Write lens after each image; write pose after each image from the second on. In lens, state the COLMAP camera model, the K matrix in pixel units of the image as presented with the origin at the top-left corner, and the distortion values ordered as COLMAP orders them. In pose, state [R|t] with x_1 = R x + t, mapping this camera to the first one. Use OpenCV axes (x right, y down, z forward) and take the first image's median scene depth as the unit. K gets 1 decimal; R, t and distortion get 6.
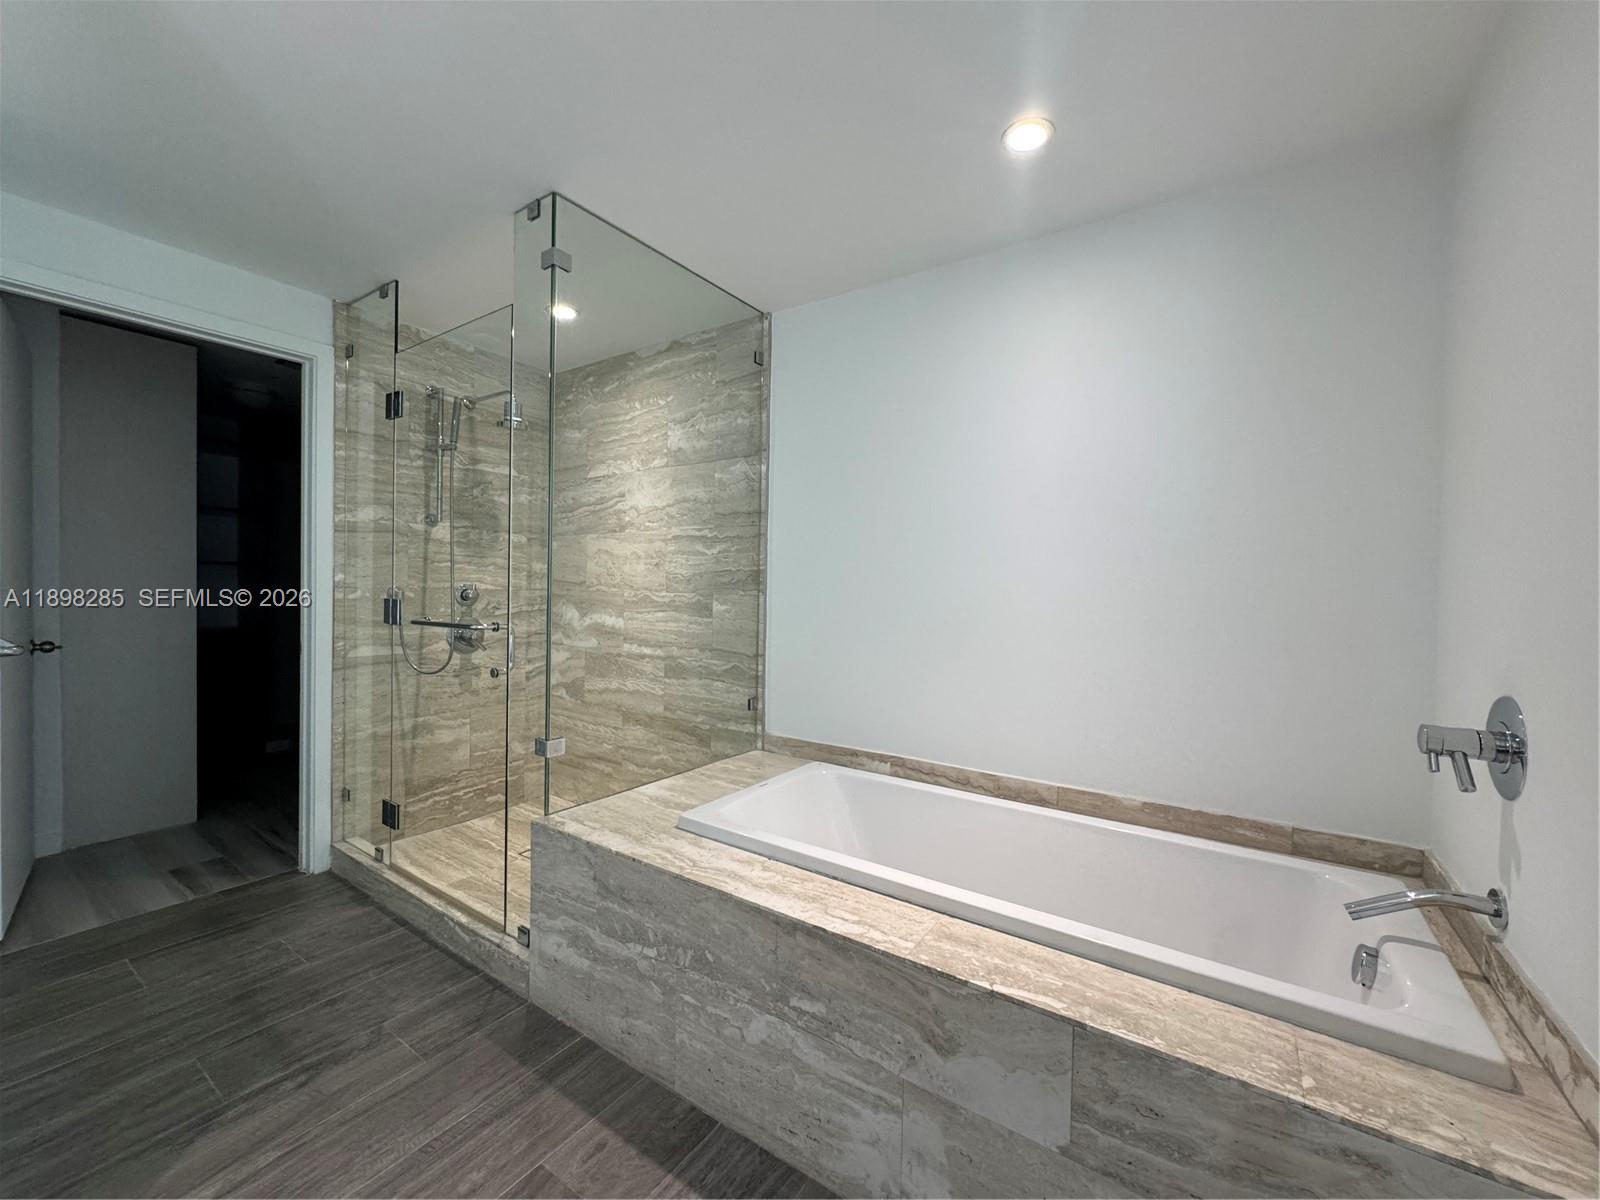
lens RADIAL K [[637.7, 0, 800.0], [0, 637.7, 600.0], [0, 0, 1]] dist [-0.000340, -0.000057]
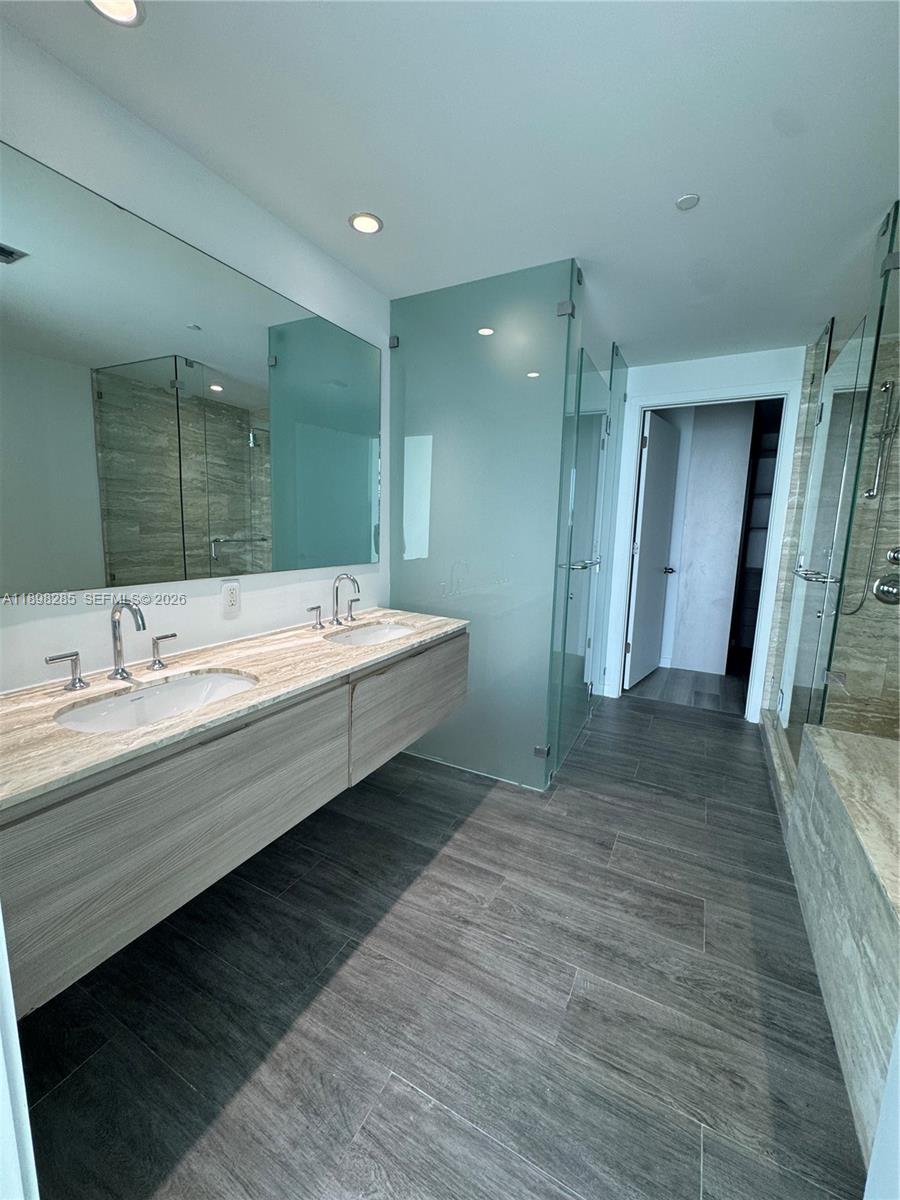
lens RADIAL K [[478.2, 0, 450.0], [0, 478.2, 600.0], [0, 0, 1]] dist [-0.000340, -0.000057]
pose [[0.104464, 0.137908, -0.984921, 0.318988], [-0.038808, 0.990150, 0.134524, -0.015297], [0.993771, 0.024170, 0.108787, 0.093523]]
